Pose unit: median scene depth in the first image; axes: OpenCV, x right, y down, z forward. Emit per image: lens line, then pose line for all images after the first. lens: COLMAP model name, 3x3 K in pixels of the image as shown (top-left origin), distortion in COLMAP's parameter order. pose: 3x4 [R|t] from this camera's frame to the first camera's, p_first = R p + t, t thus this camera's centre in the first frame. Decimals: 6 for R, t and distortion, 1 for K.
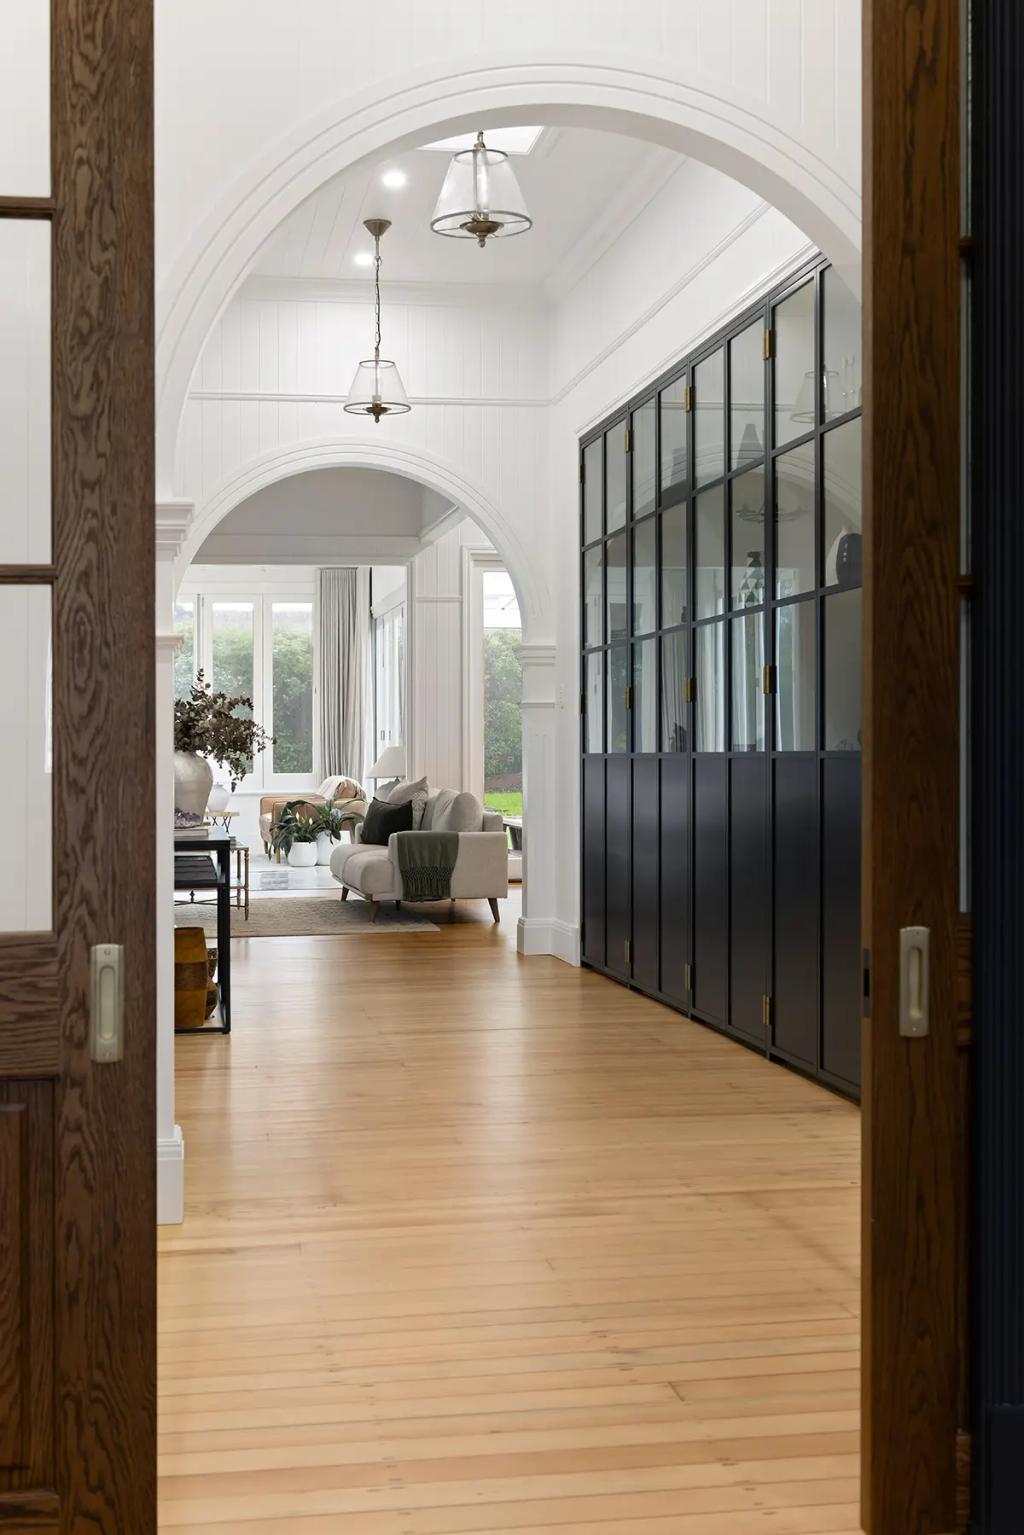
lens RADIAL K [[1930.3, 0, 507.9], [0, 1930.3, 764.7], [0, 0, 1]] dist [-0.001451, 0.000000]
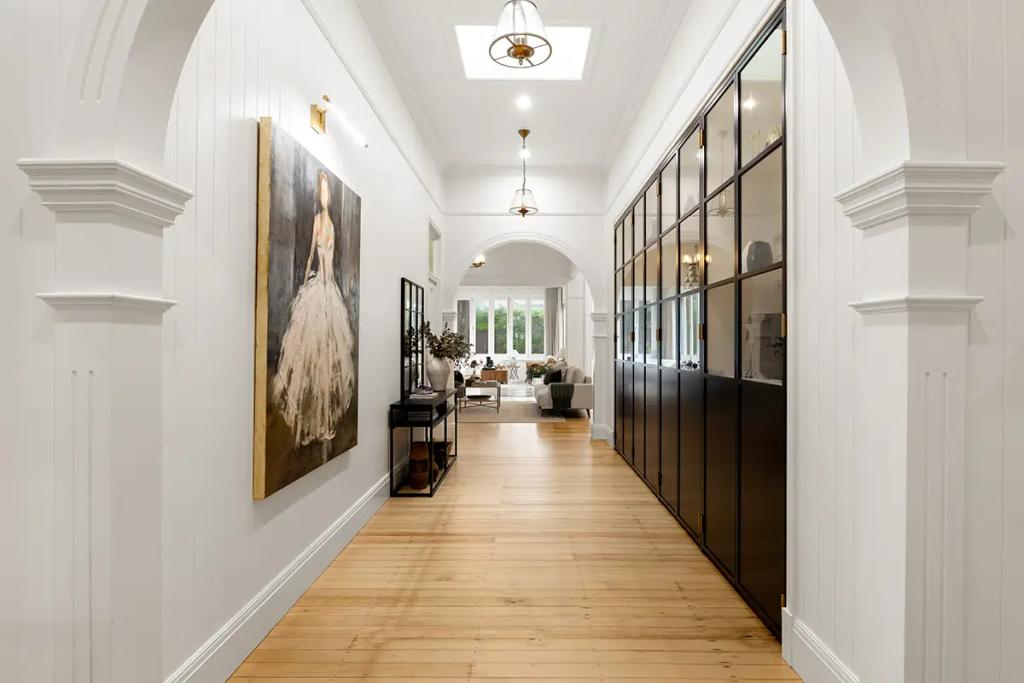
lens RADIAL K [[548.2, 0, 510.4], [0, 548.2, 345.7], [0, 0, 1]] dist [-0.004534, 0.001061]
pose [[0.981769, 0.009732, -0.189826, 0.052862], [-0.010408, 0.999943, -0.002566, -0.024526], [0.189790, 0.004495, 0.981814, 0.420382]]
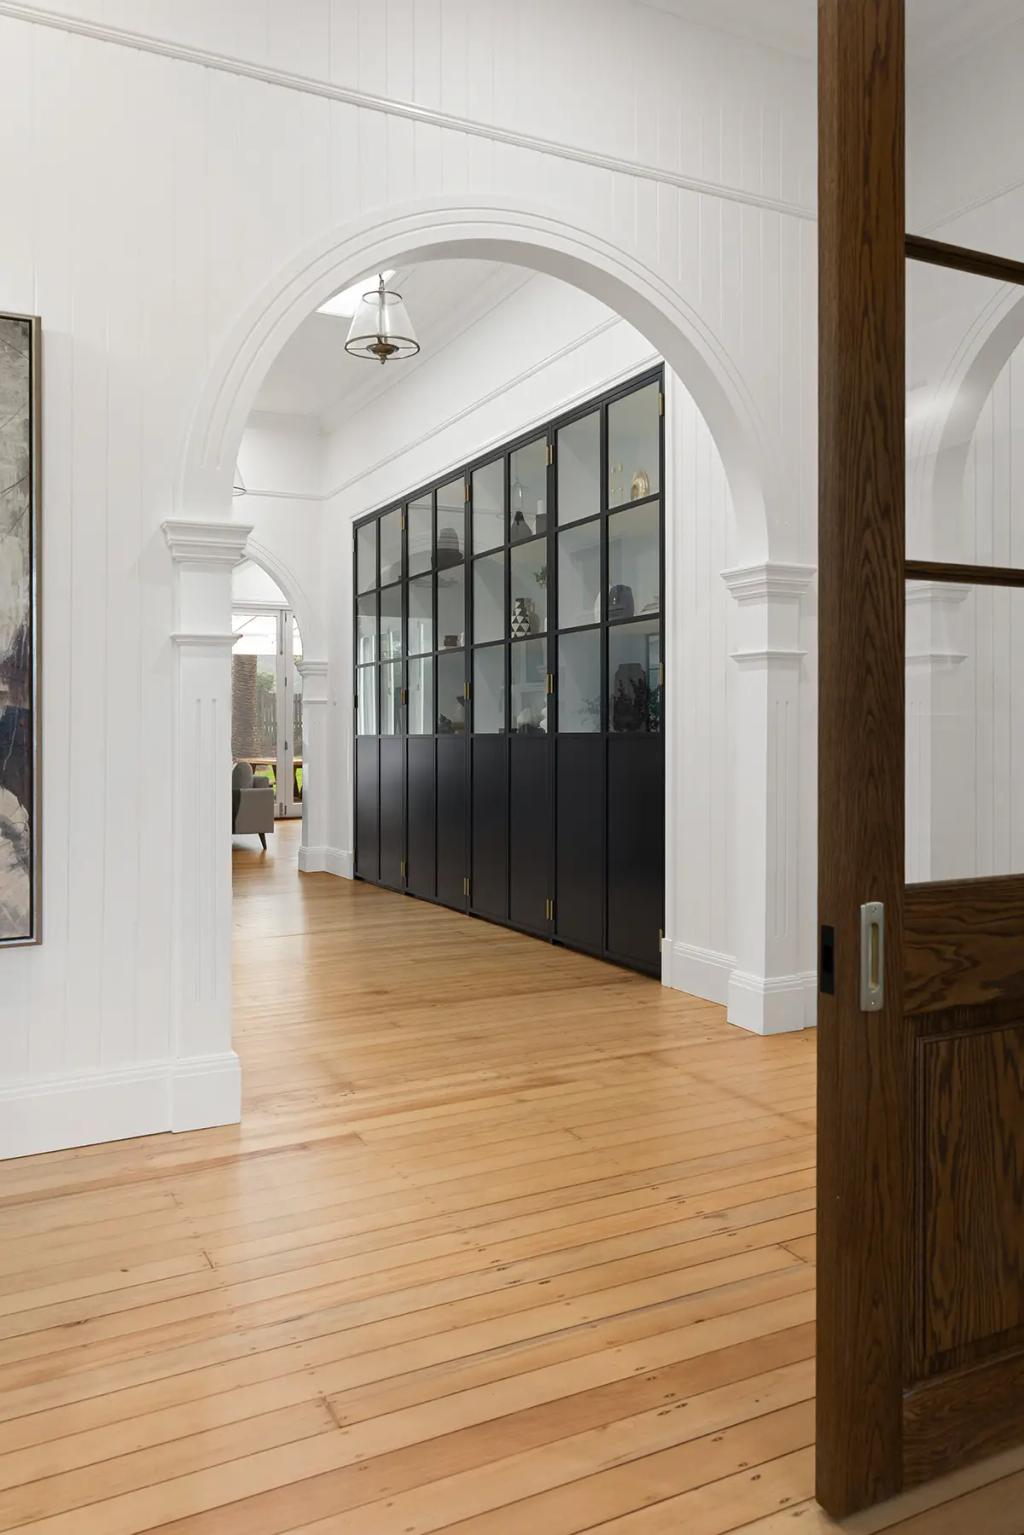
lens RADIAL K [[1167.9, 0, 579.9], [0, 1167.9, 719.9], [0, 0, 1]] dist [0.011662, 0.002164]
pose [[0.947801, 0.007493, 0.318773, -0.109625], [-0.001081, 0.999794, -0.020287, 0.001196], [-0.318860, 0.018883, 0.947614, 0.131745]]
